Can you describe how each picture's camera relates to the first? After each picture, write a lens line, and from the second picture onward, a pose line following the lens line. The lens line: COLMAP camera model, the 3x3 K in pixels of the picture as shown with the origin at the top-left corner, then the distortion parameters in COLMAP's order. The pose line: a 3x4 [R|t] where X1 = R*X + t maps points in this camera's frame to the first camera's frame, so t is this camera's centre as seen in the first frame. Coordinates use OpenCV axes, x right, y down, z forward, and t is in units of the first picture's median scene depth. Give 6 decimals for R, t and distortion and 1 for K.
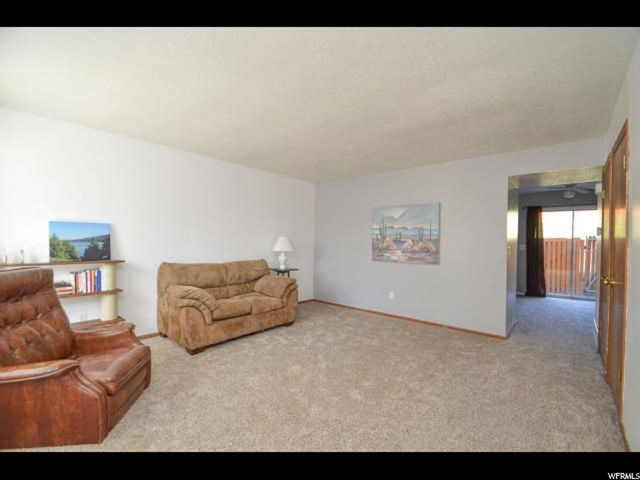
lens RADIAL K [[284.8, 0, 318.8], [0, 284.8, 240.7], [0, 0, 1]] dist [0.001044, -0.001673]
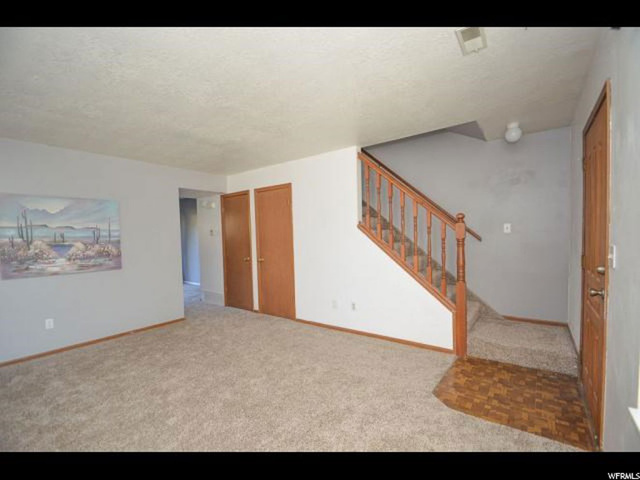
lens RADIAL K [[284.8, 0, 318.5], [0, 284.8, 245.7], [0, 0, 1]] dist [0.001044, -0.001673]
pose [[-0.064964, -0.049918, 0.996638, -0.502001], [0.021952, 0.998435, 0.051439, -0.021328], [-0.997646, 0.025220, -0.063767, 0.405439]]
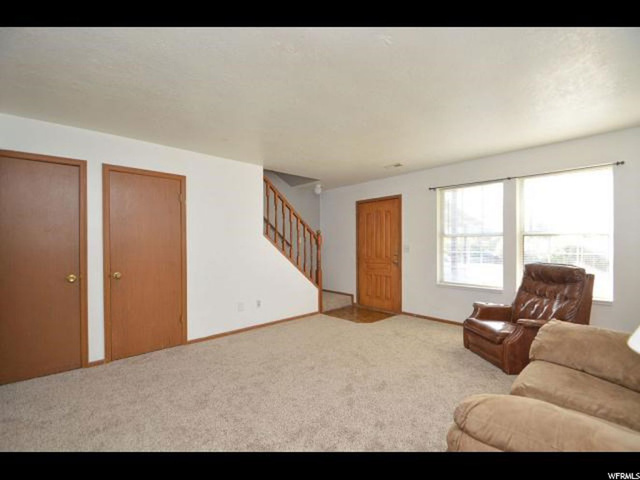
lens RADIAL K [[284.8, 0, 318.8], [0, 284.8, 243.8], [0, 0, 1]] dist [0.001044, -0.001673]
pose [[-0.993024, -0.006192, 0.117749, -0.002370], [-0.006260, 0.999980, -0.000207, 0.000565], [-0.117745, -0.000942, -0.993043, 1.166454]]
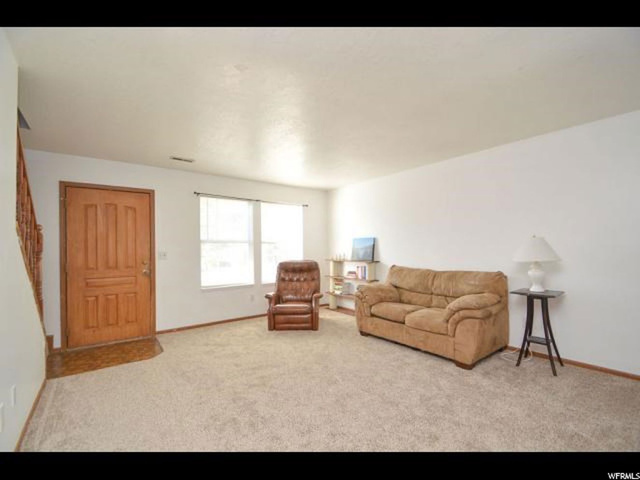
lens RADIAL K [[284.8, 0, 319.9], [0, 284.8, 243.2], [0, 0, 1]] dist [0.001044, -0.001673]
pose [[-0.210174, -0.025026, -0.977344, 0.598633], [0.010551, 0.999556, -0.027864, 0.009089], [0.977607, -0.016168, -0.209817, 0.739388]]
